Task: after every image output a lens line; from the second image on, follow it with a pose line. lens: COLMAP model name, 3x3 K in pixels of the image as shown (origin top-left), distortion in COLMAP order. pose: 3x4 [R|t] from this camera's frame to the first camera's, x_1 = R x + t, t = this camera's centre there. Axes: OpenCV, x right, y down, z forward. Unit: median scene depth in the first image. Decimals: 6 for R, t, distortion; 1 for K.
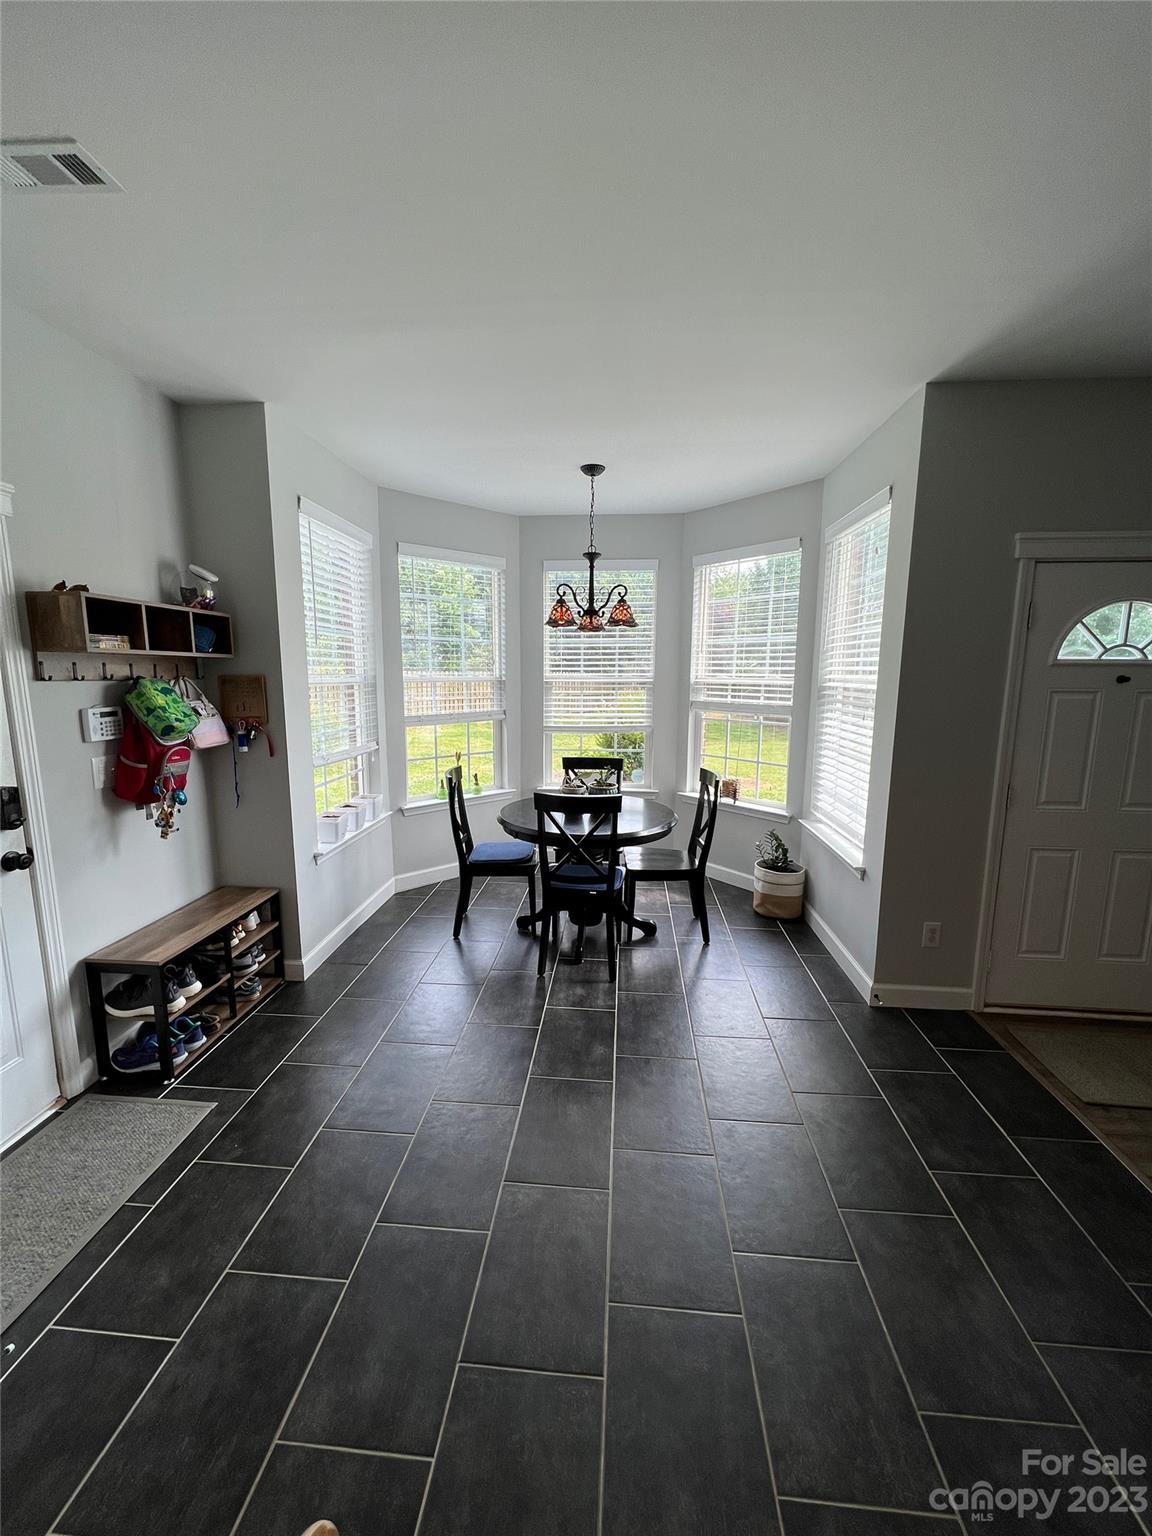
lens RADIAL K [[613.4, 0, 576.0], [0, 613.4, 768.0], [0, 0, 1]] dist [-0.002483, 0.001048]
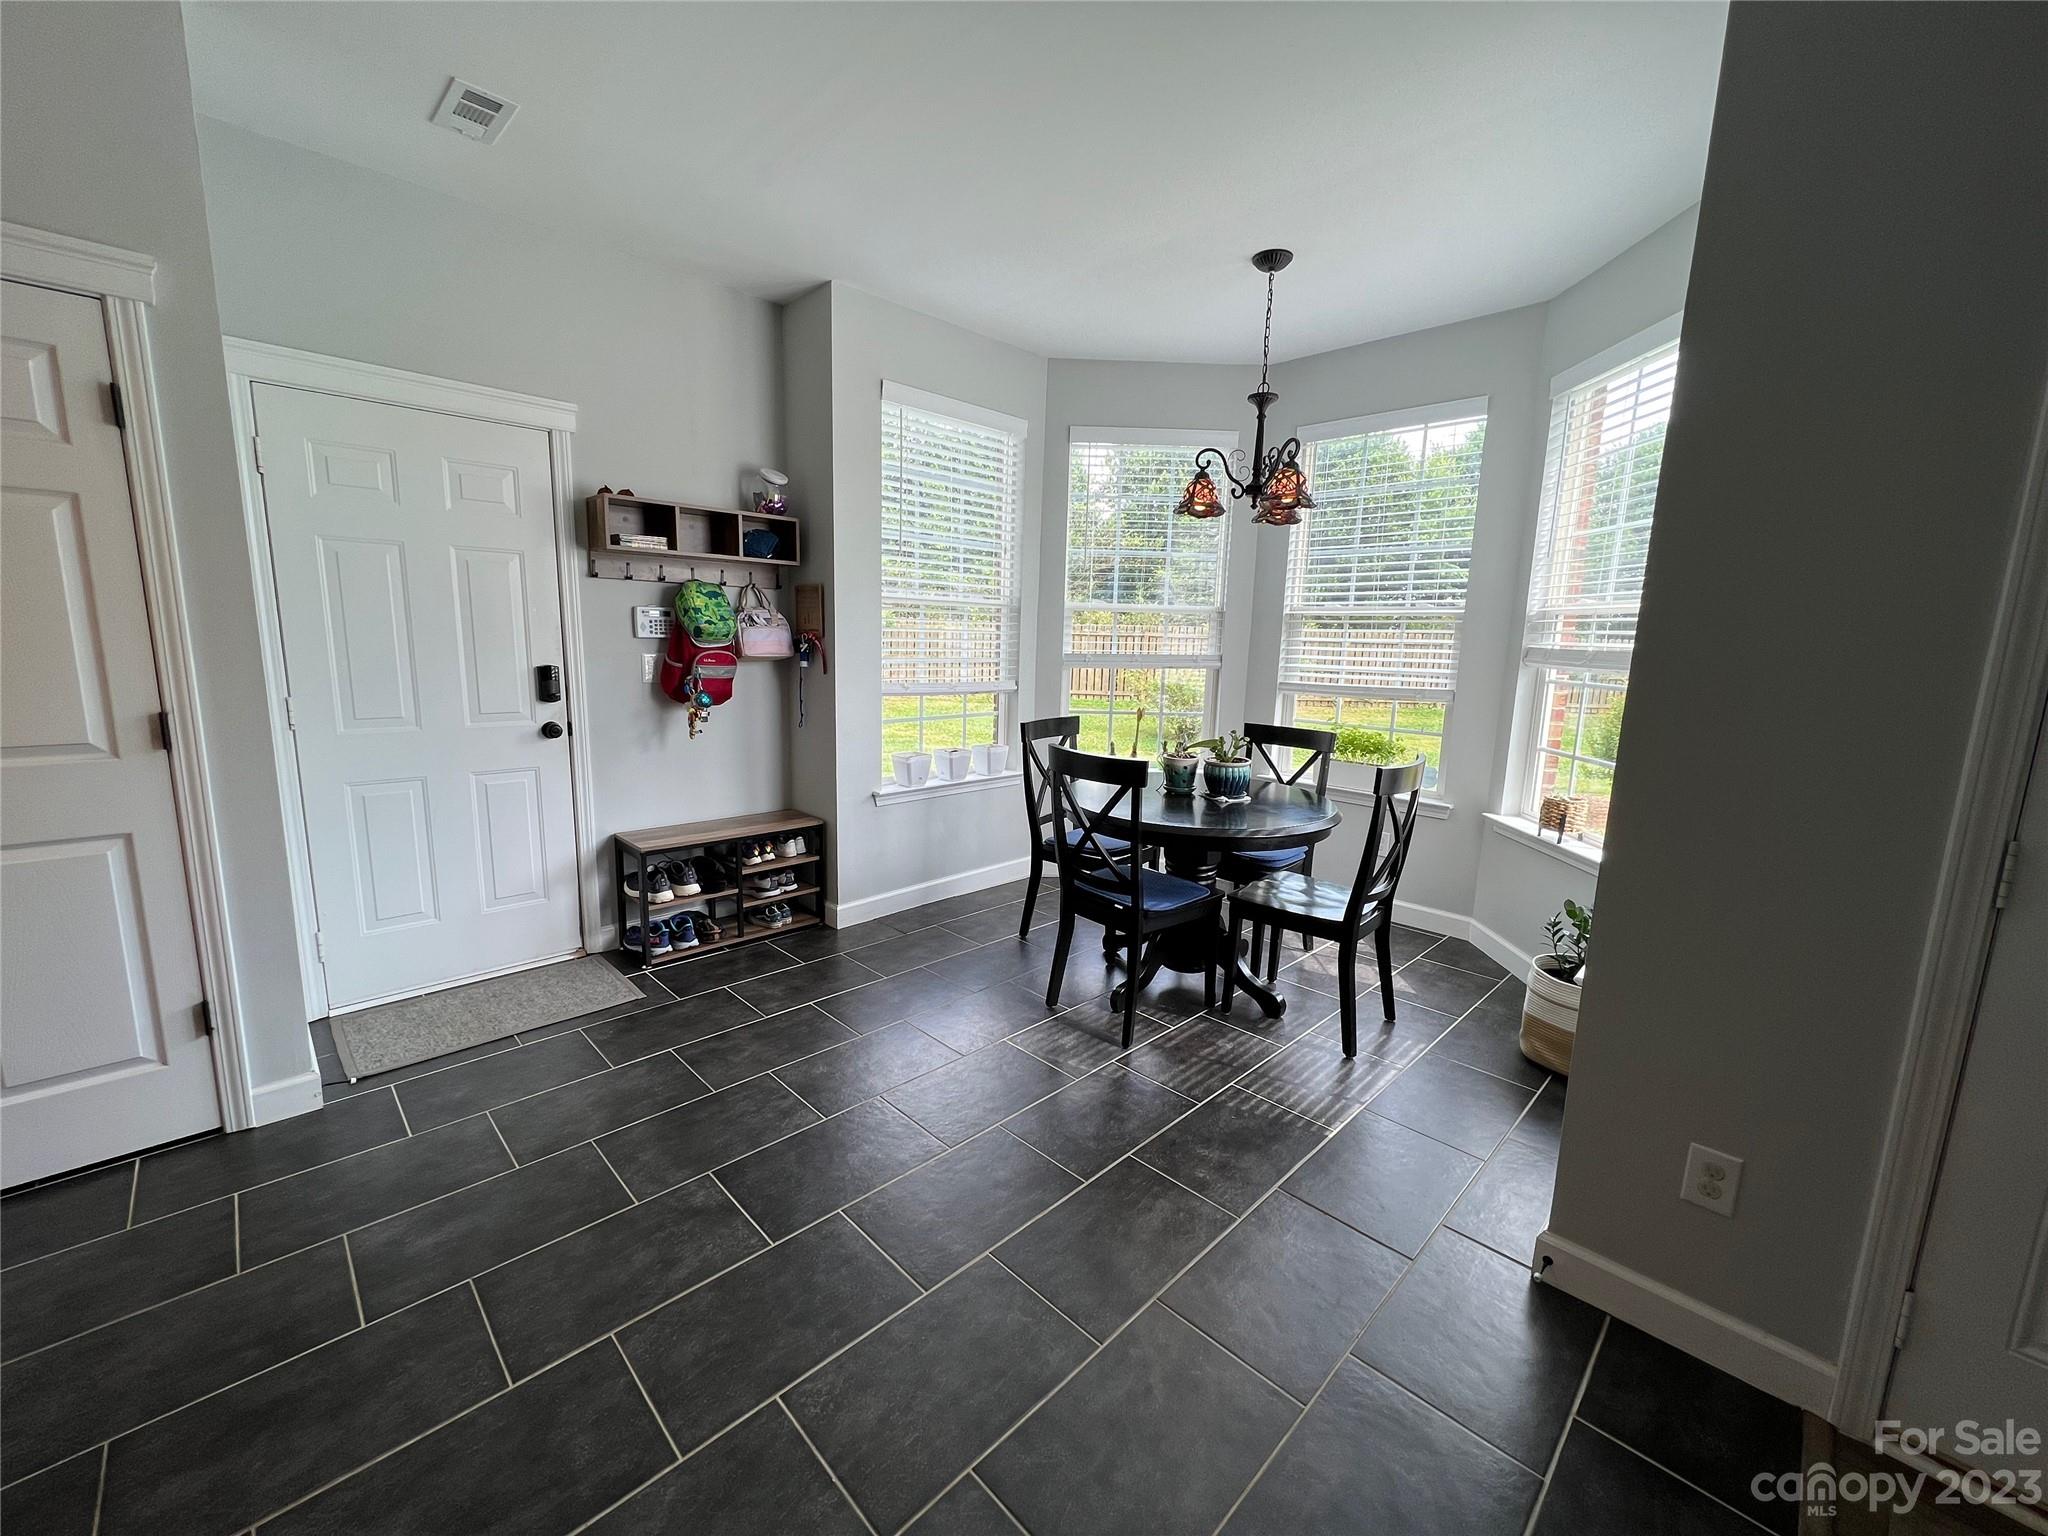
lens RADIAL K [[817.9, 0, 1026.3], [0, 817.9, 766.3], [0, 0, 1]] dist [-0.002483, 0.001048]
pose [[0.757097, 0.119760, -0.642231, 0.566856], [-0.122569, 0.991636, 0.040424, 0.034042], [0.641701, 0.048113, 0.765444, 0.285690]]
